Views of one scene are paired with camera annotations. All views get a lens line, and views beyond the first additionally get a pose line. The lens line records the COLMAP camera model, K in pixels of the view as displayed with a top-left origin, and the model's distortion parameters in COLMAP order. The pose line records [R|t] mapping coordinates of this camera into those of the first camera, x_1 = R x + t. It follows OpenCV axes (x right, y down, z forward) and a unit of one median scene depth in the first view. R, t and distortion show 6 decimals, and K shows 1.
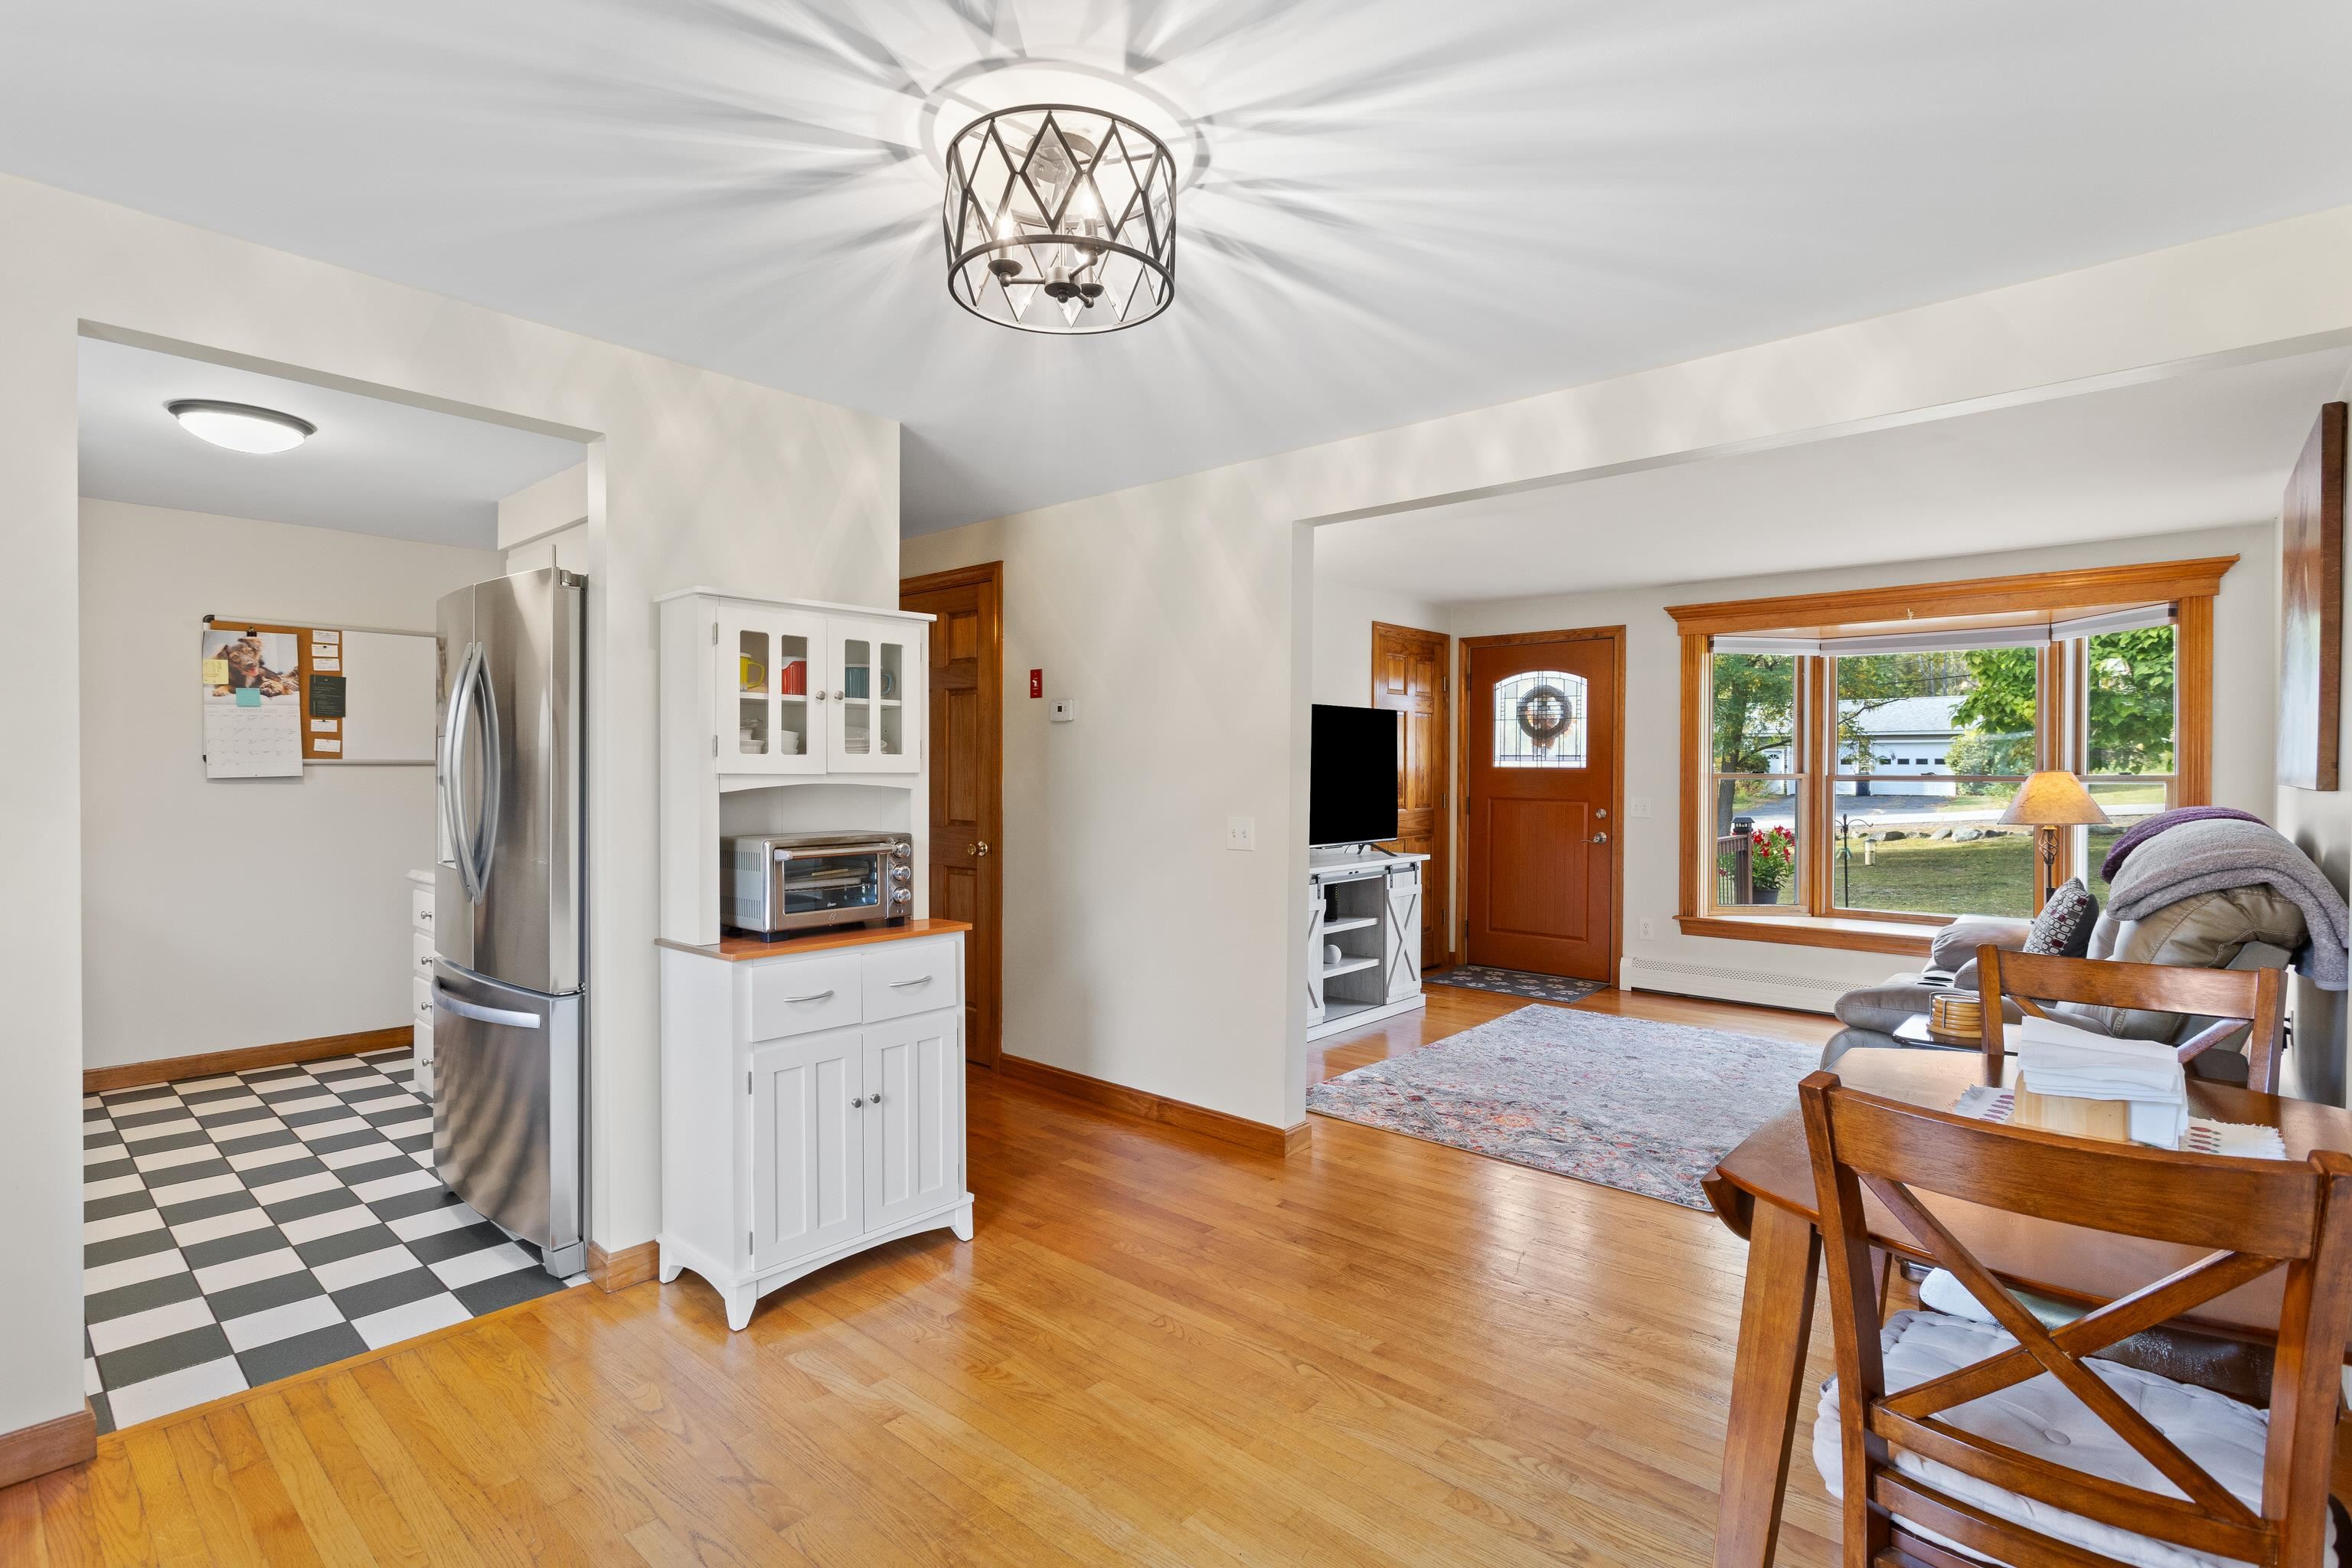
lens RADIAL K [[1111.5, 0, 1191.1], [0, 1111.5, 777.4], [0, 0, 1]] dist [-0.000826, 0.004078]
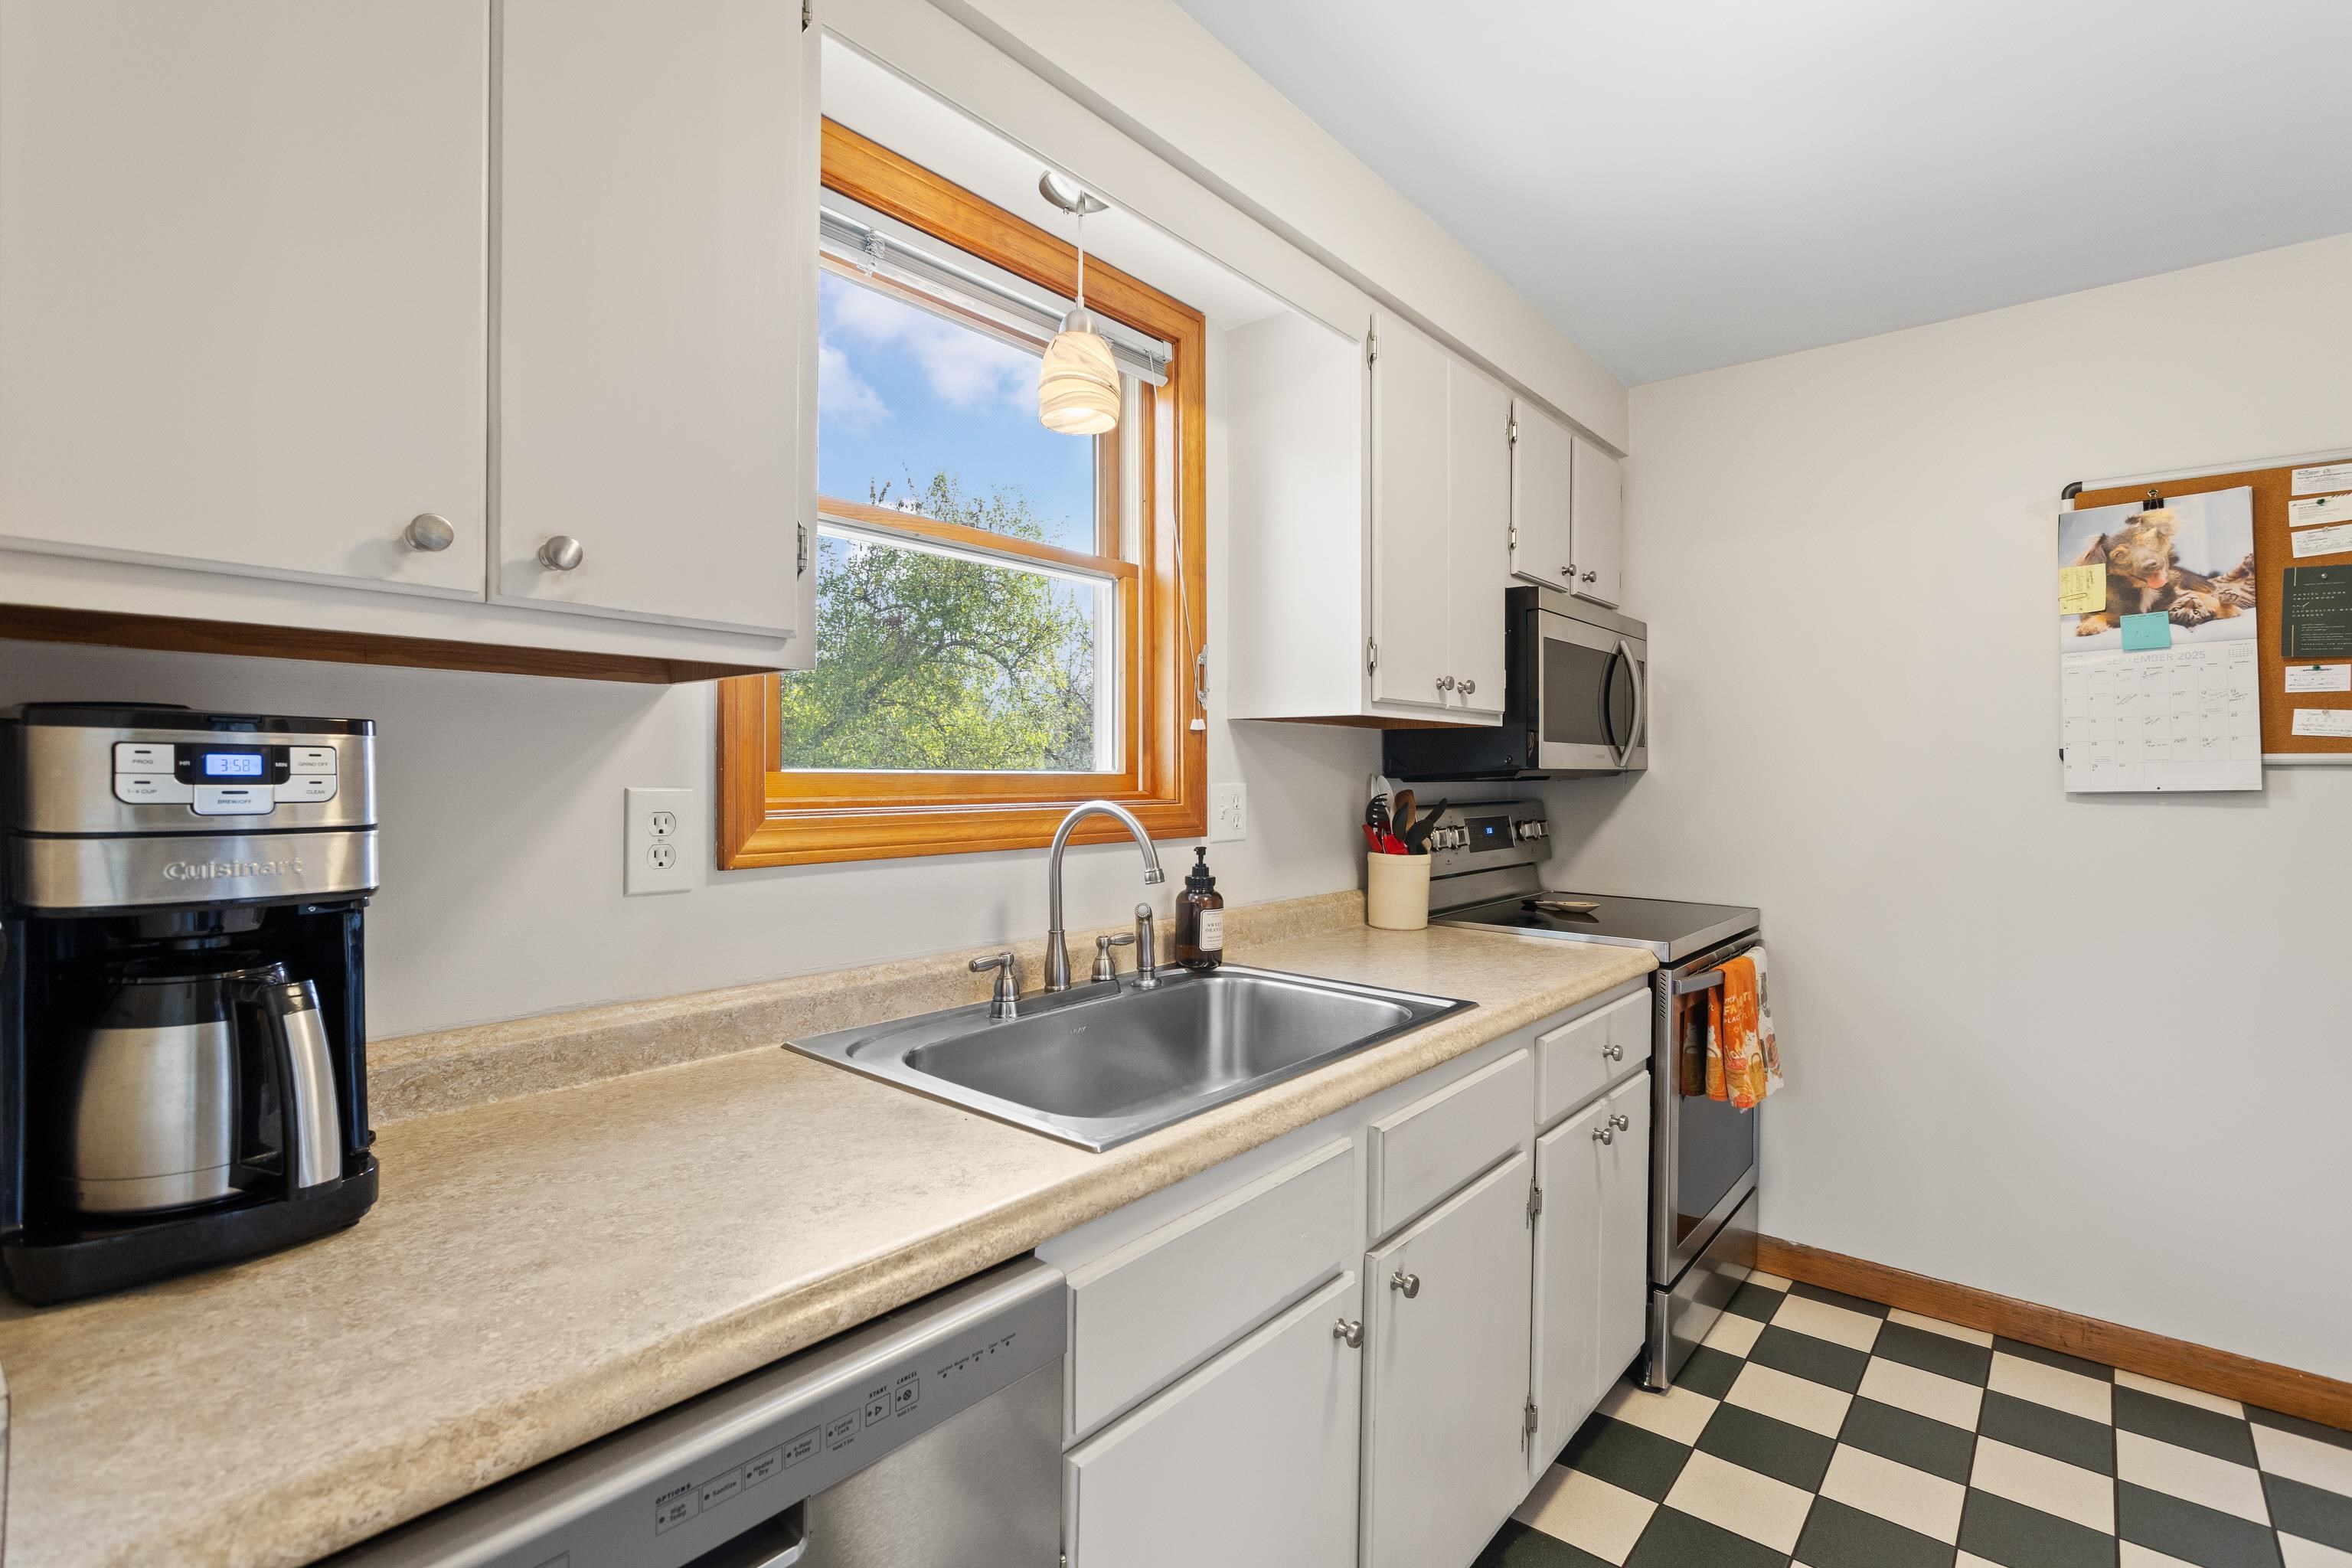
lens RADIAL K [[1111.5, 0, 1197.5], [0, 1111.5, 780.8], [0, 0, 1]] dist [-0.000826, 0.004078]
pose [[0.038357, 0.001207, -0.999263, -0.349920], [-0.011294, 0.999936, 0.000774, -0.000653], [0.999200, 0.011256, 0.038368, 0.535557]]
